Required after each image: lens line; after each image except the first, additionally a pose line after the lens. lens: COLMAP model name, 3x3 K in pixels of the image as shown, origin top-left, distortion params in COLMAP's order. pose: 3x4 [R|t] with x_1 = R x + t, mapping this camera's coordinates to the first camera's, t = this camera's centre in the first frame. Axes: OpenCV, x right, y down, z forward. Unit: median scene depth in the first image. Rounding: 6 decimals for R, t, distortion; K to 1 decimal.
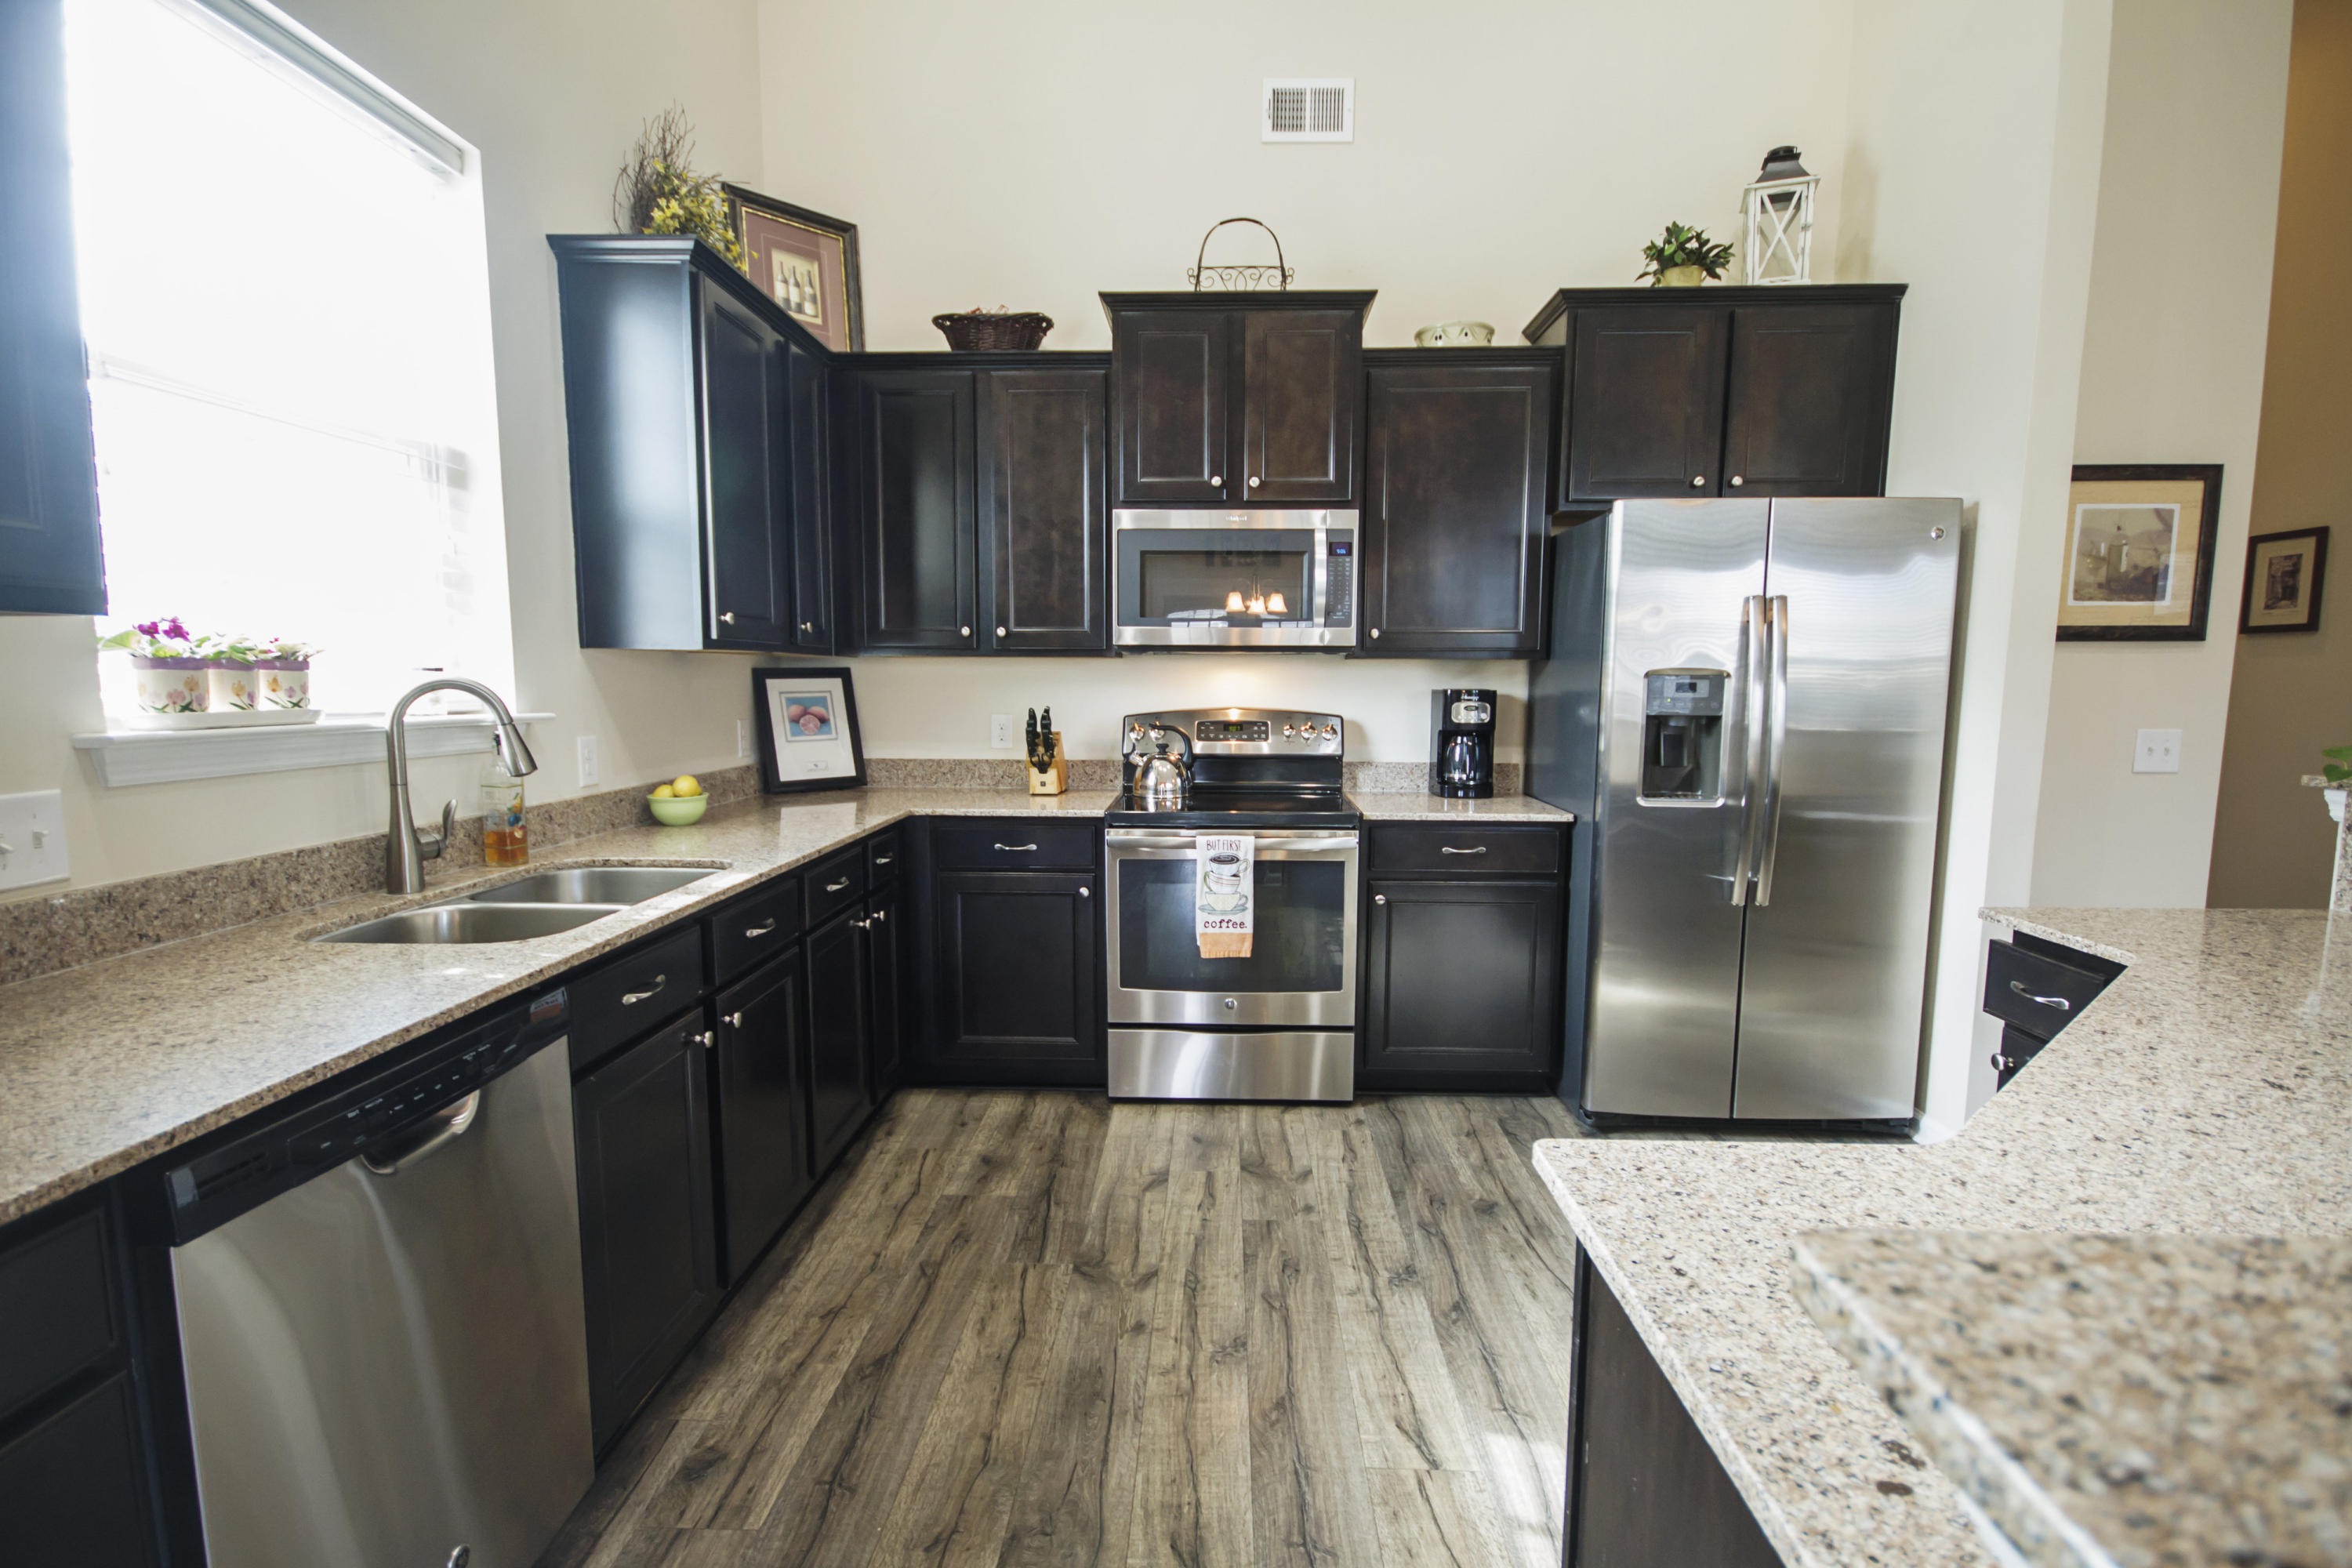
lens RADIAL K [[1107.6, 0, 1185.3], [0, 1107.6, 802.3], [0, 0, 1]] dist [-0.003731, -0.000479]
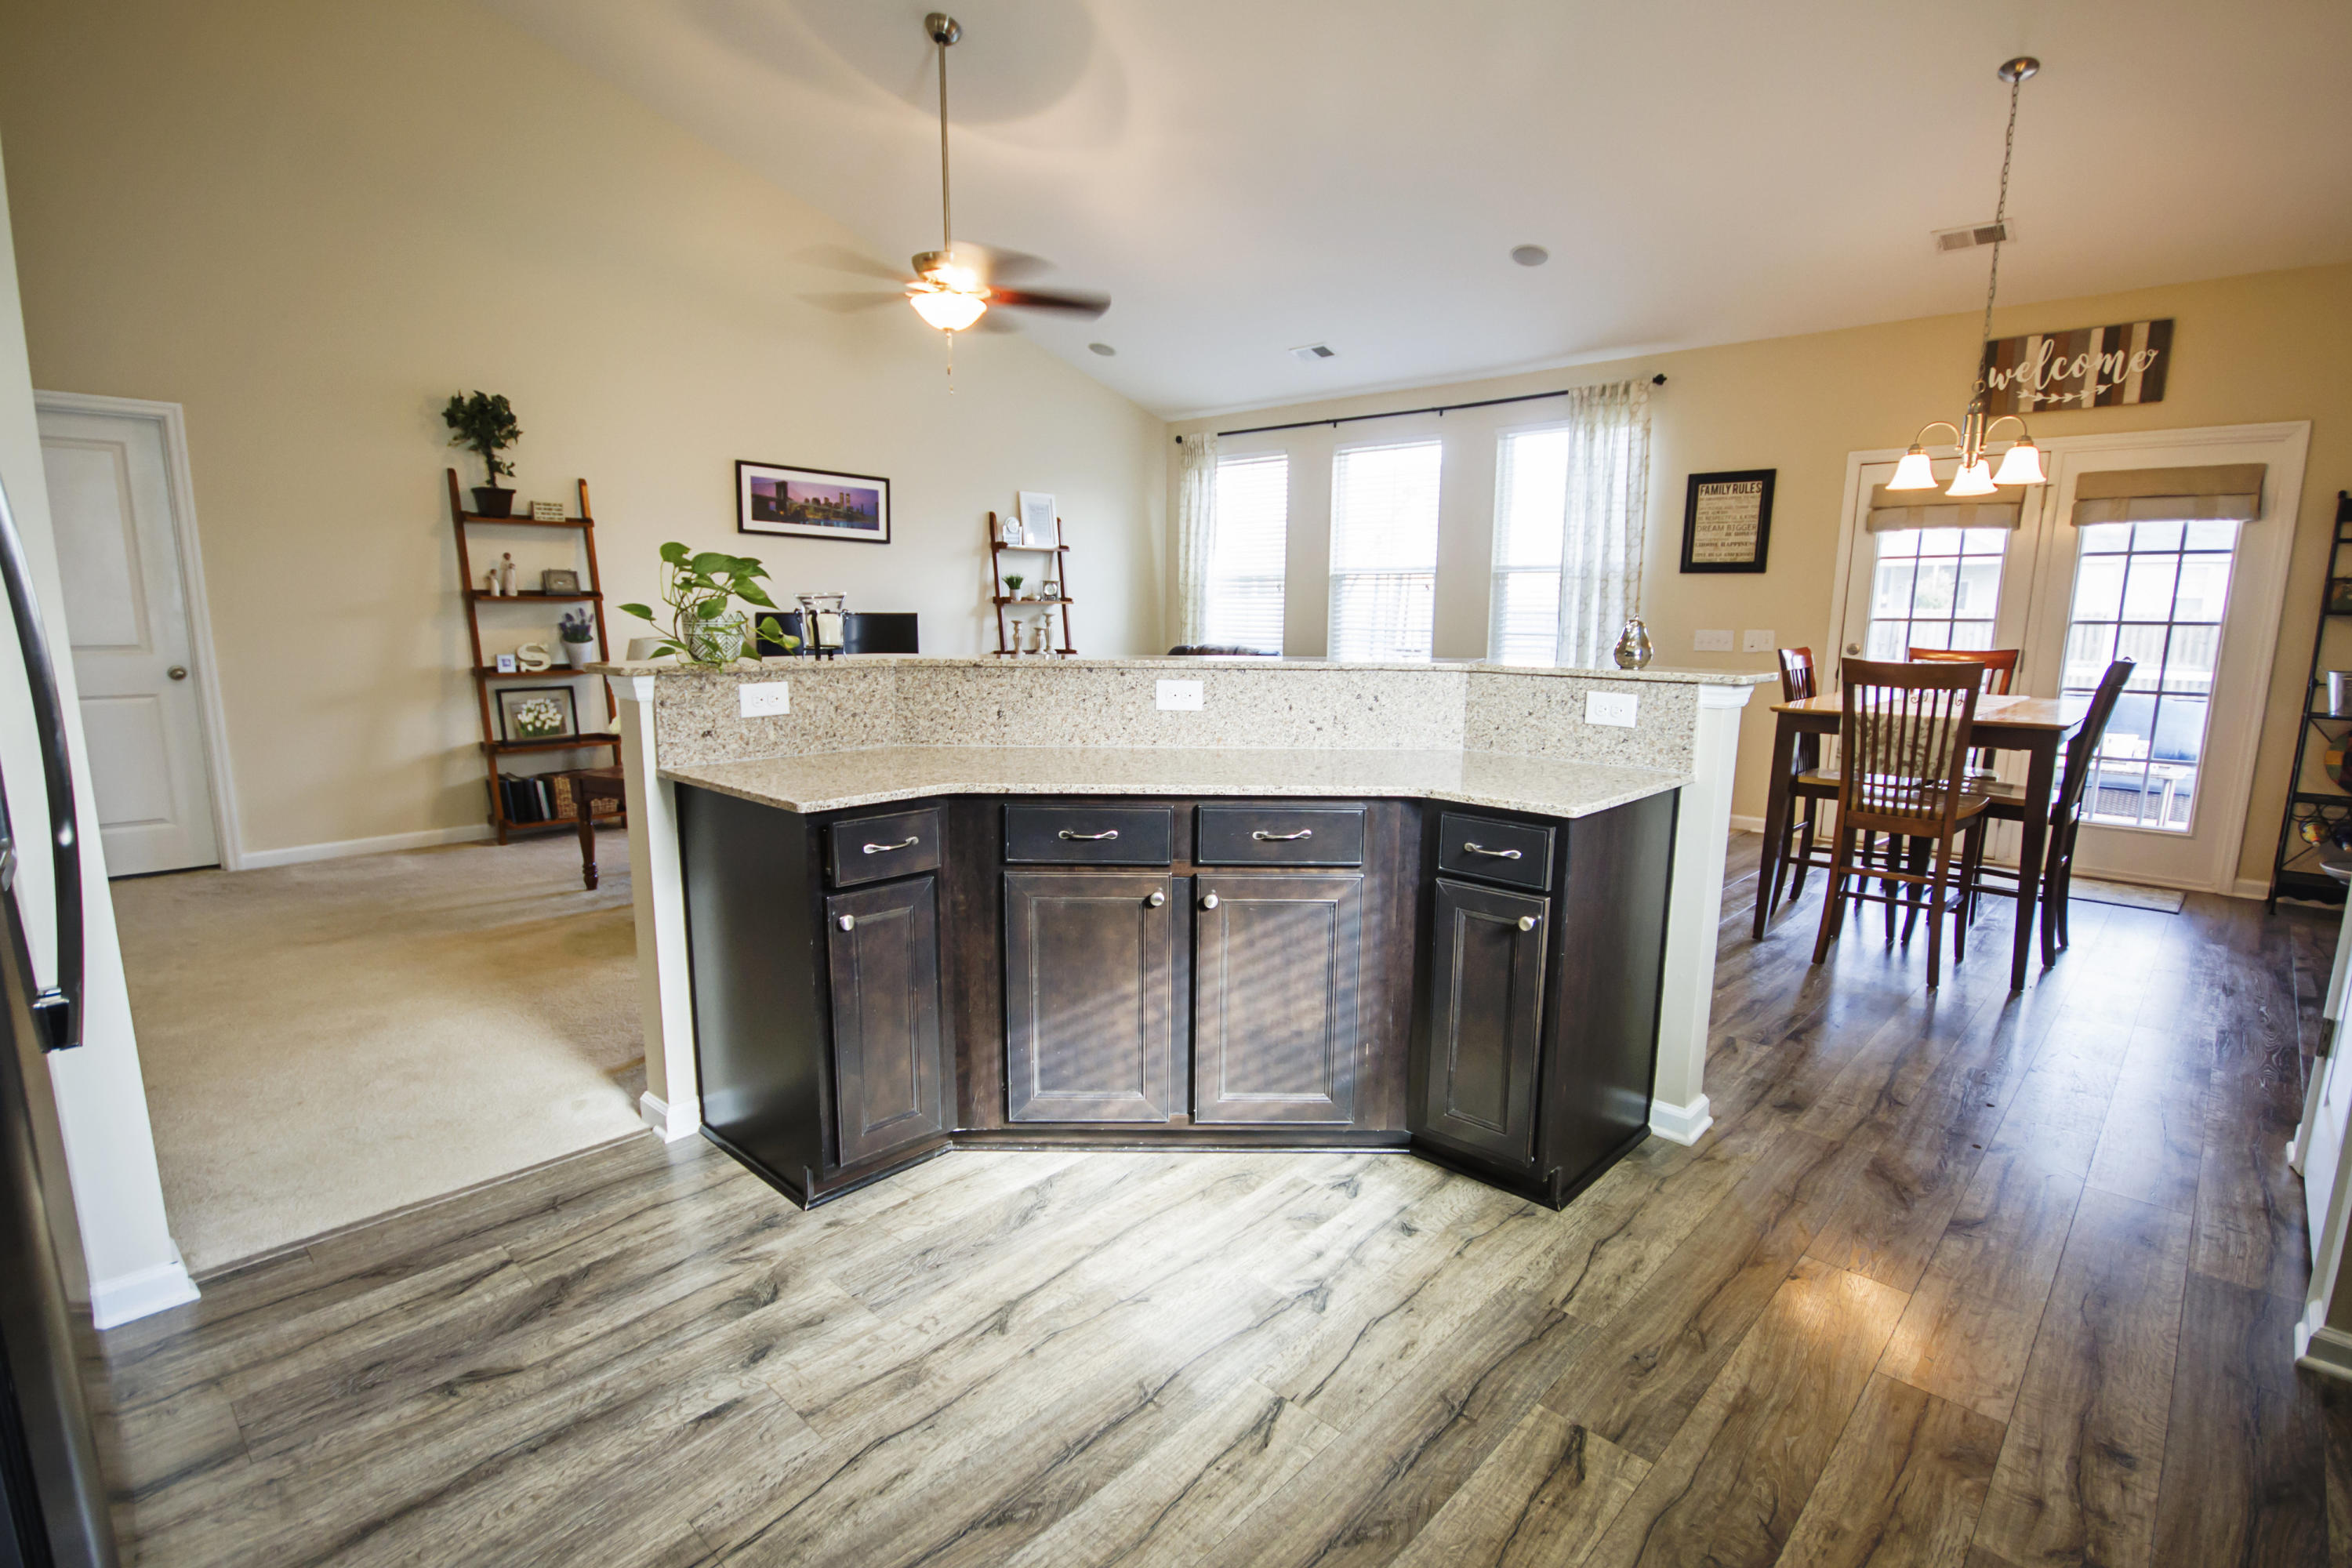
lens RADIAL K [[1130.2, 0, 1182.3], [0, 1130.2, 802.2], [0, 0, 1]] dist [-0.000076, -0.001139]
pose [[-0.751507, -0.124033, 0.647961, -0.168825], [0.063410, 0.964040, 0.258080, -0.102021], [-0.656671, 0.235036, -0.716618, 0.949471]]
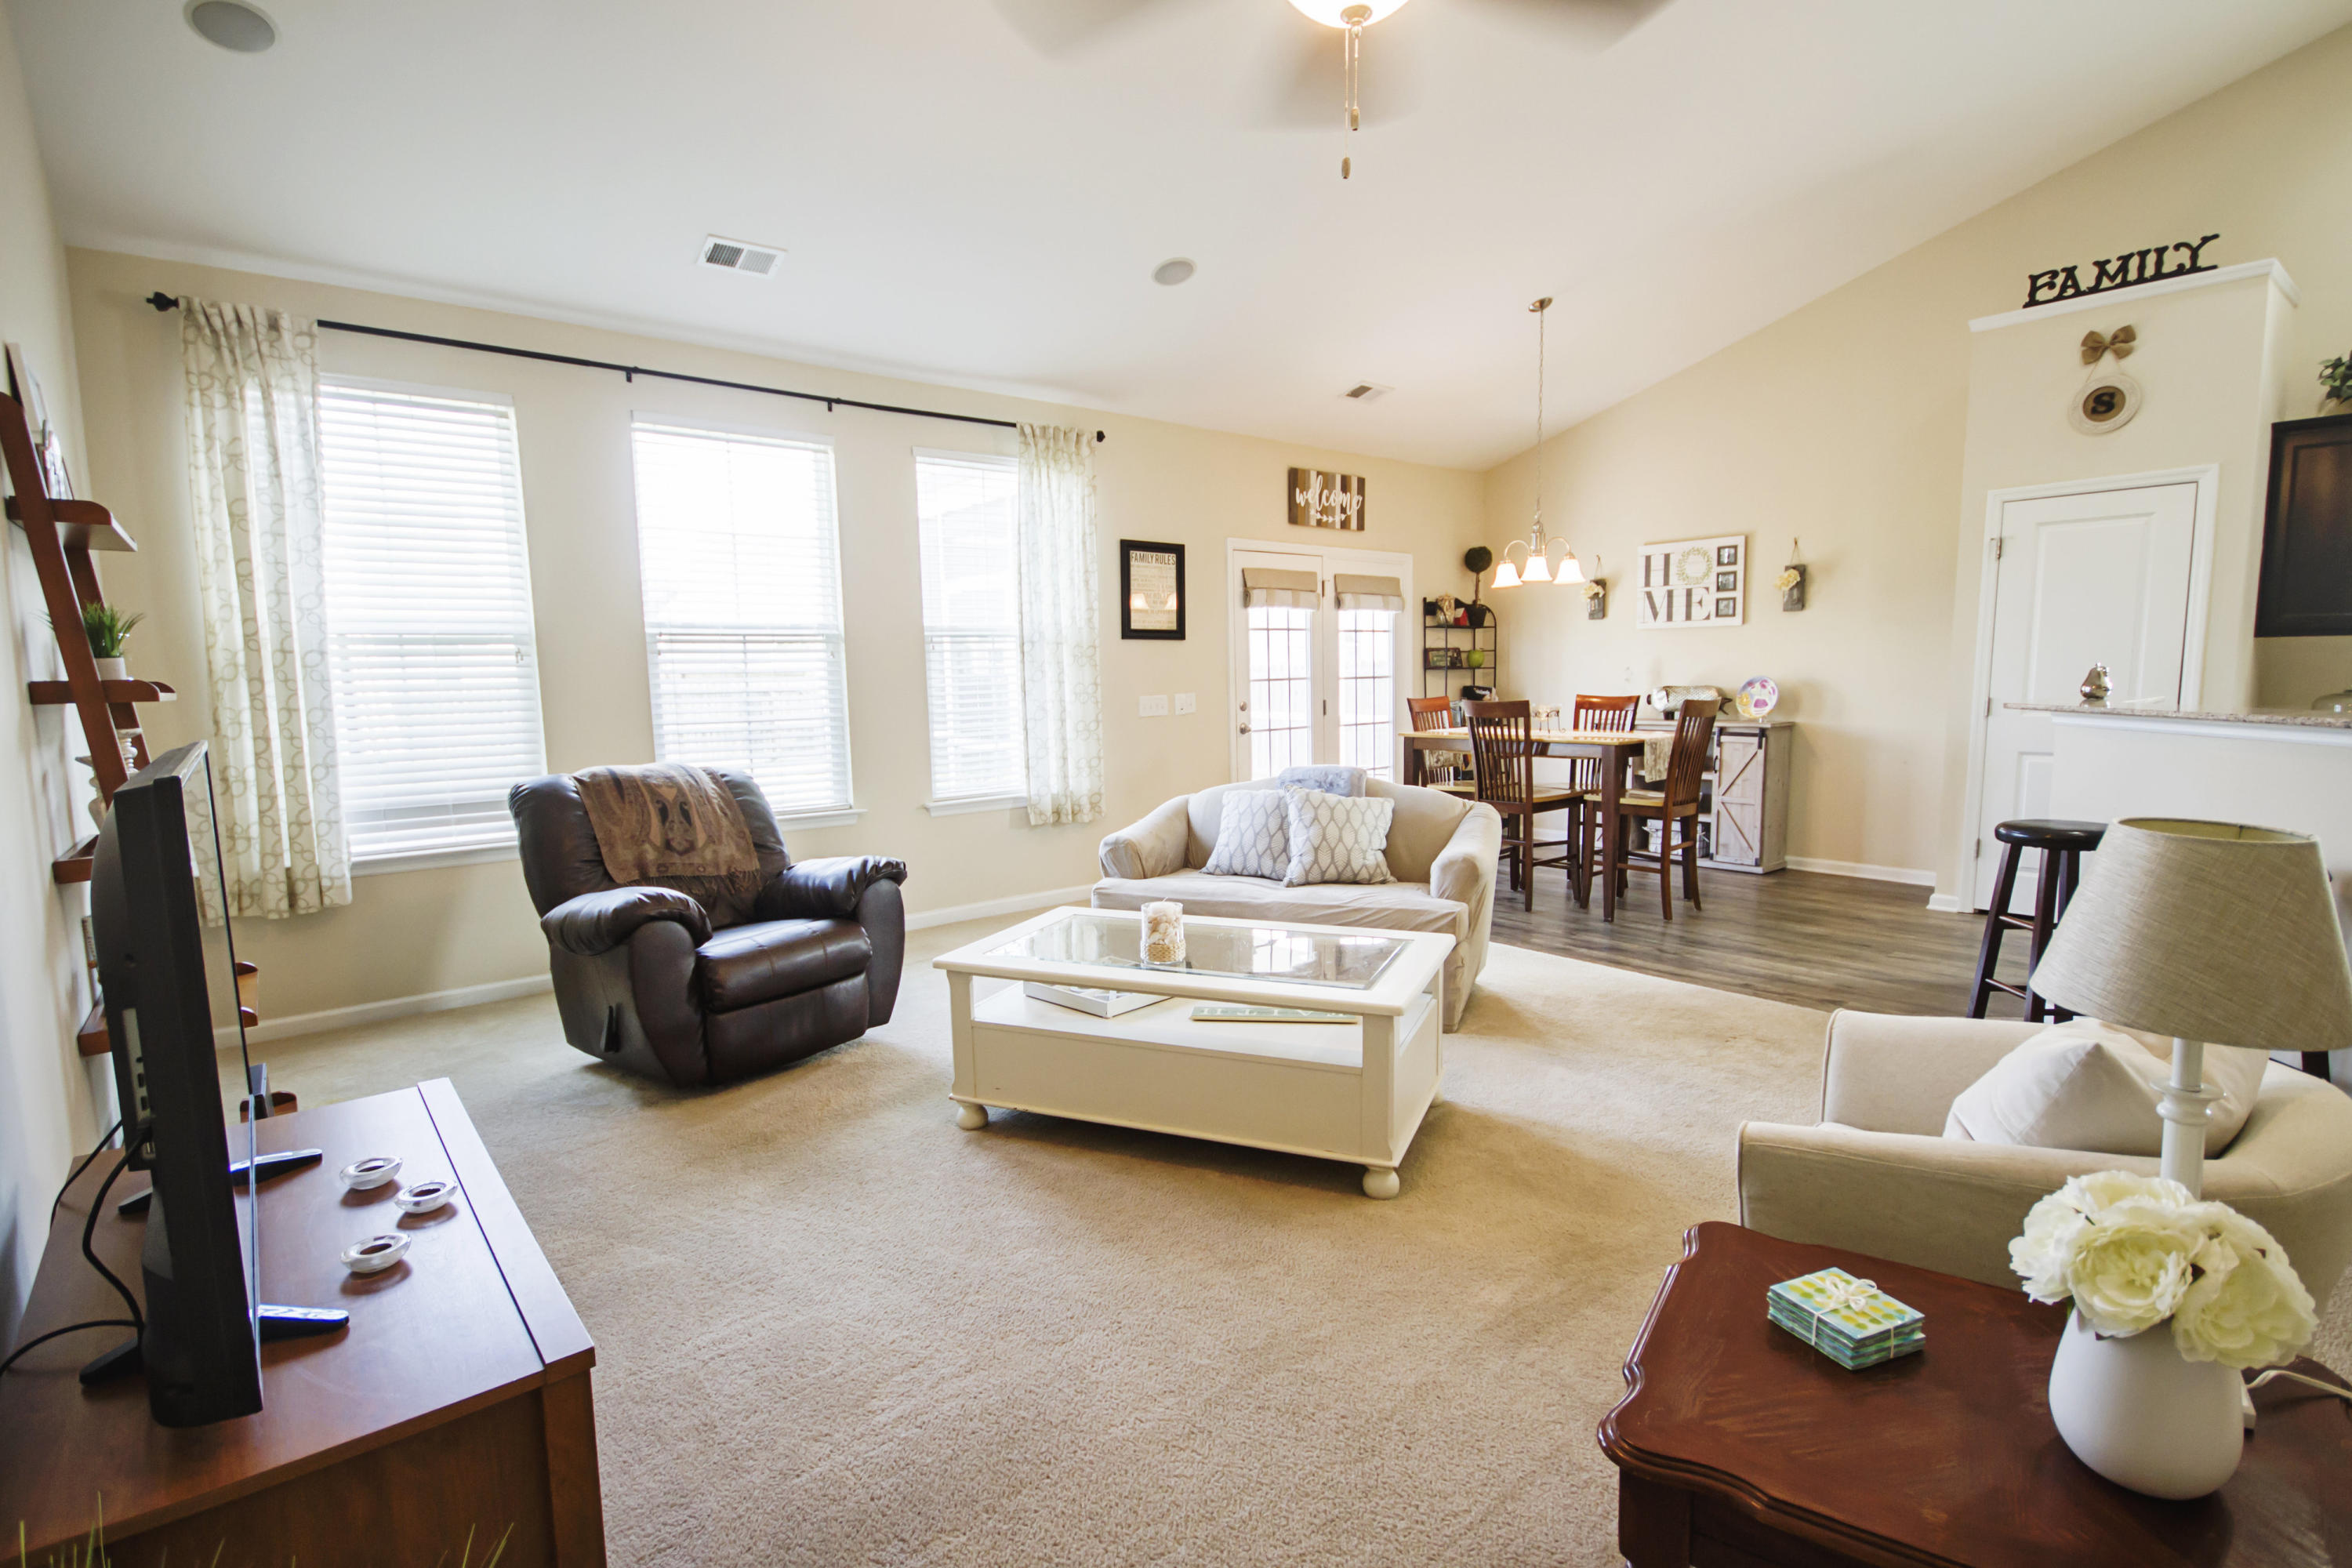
lens RADIAL K [[1085.1, 0, 1181.7], [0, 1085.1, 807.3], [0, 0, 1]] dist [-0.006332, -0.000664]
pose [[-0.758467, 0.091234, -0.645294, 1.776498], [-0.058854, 0.976518, 0.207239, -0.028248], [0.649049, 0.195163, -0.735287, 0.313636]]
